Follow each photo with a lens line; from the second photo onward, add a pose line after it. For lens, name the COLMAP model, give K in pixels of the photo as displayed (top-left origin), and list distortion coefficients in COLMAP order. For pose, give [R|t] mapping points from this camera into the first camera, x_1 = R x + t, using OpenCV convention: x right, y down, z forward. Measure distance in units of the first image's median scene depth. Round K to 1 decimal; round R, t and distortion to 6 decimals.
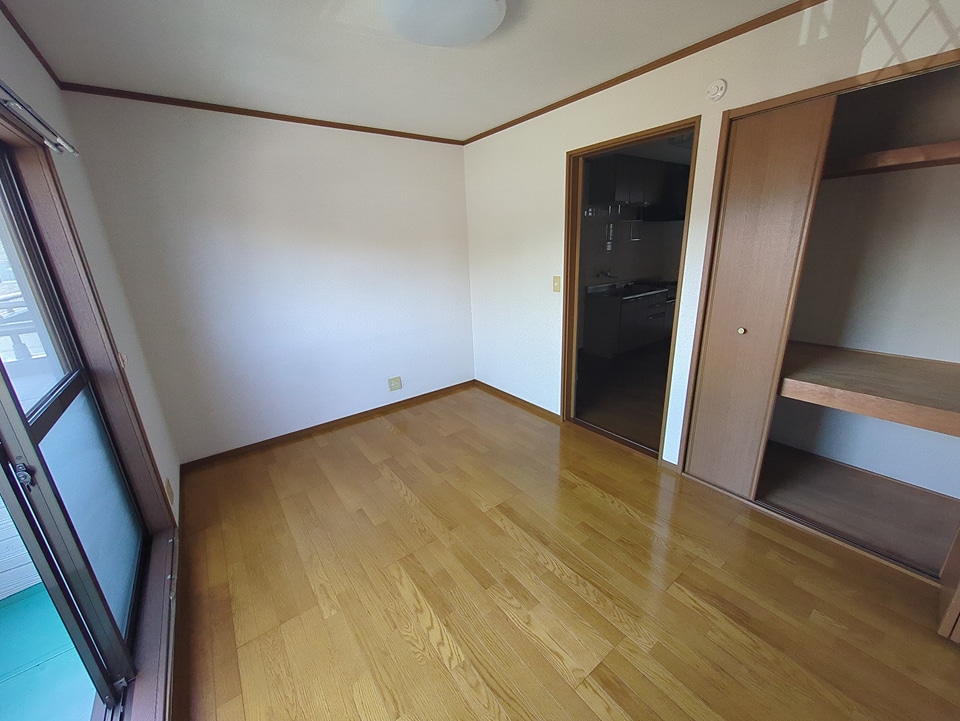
lens RADIAL K [[377.0, 0, 482.9], [0, 377.0, 362.2], [0, 0, 1]] dist [0.000765, 0.000324]
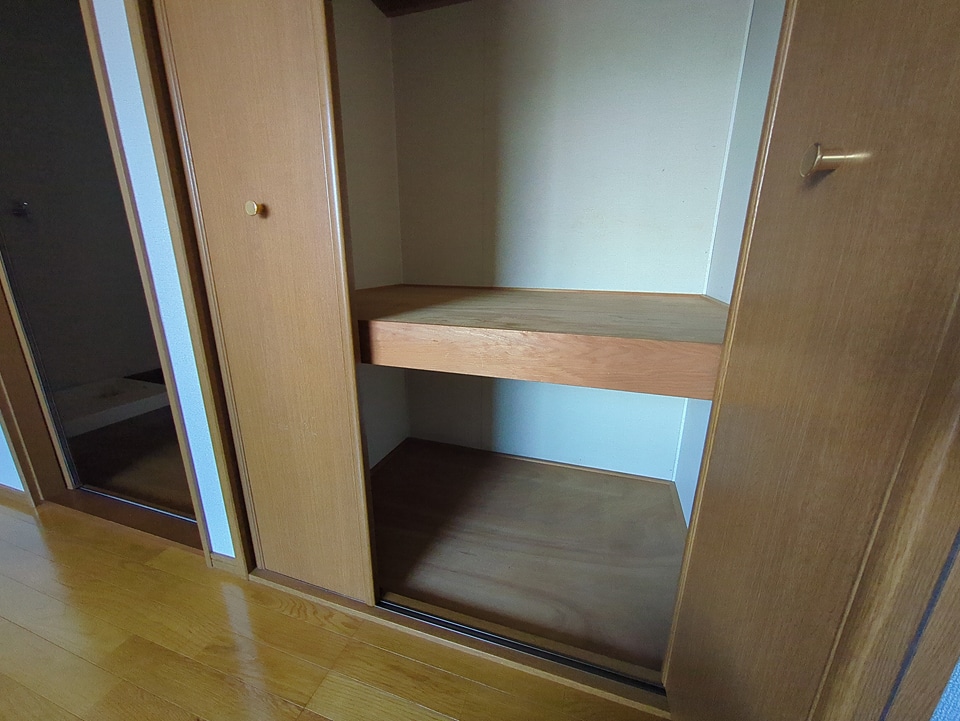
lens RADIAL K [[378.4, 0, 484.7], [0, 378.4, 361.9], [0, 0, 1]] dist [-0.001560, 0.000241]
pose [[0.813629, -0.111712, 0.570551, 0.654931], [0.130291, 0.991441, 0.008320, 0.100169], [-0.566597, 0.067568, 0.821220, 0.582591]]
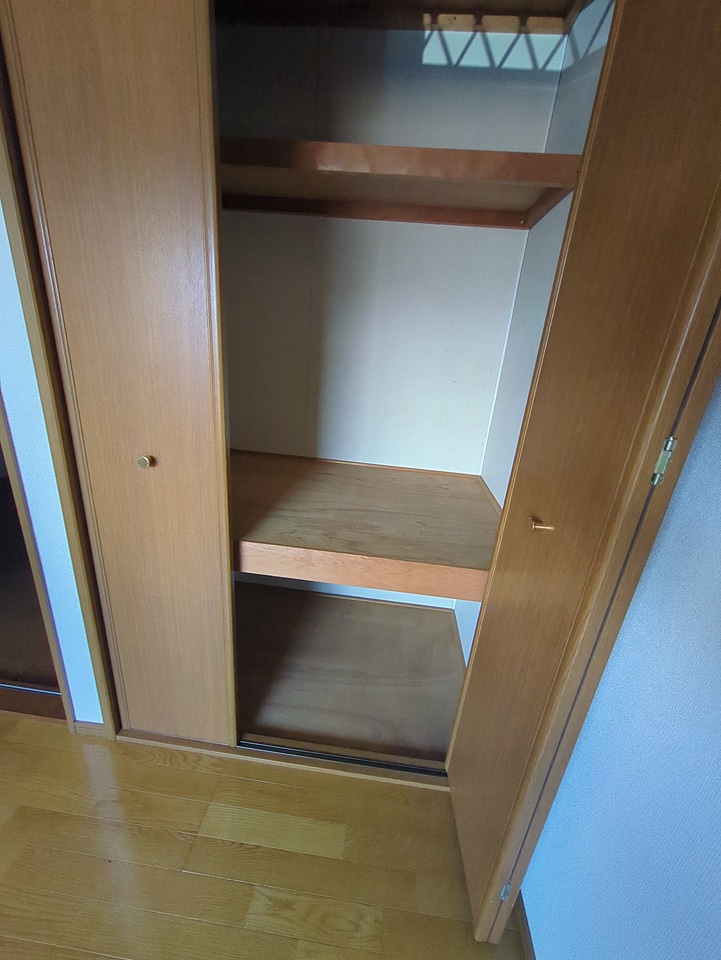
lens RADIAL K [[388.2, 0, 357.5], [0, 388.2, 477.0], [0, 0, 1]] dist [0.001729, 0.000576]
pose [[0.669156, -0.162245, 0.725195, 0.522991], [0.113948, 0.986736, 0.115615, -0.092663], [-0.734334, 0.005270, 0.678768, 0.502257]]
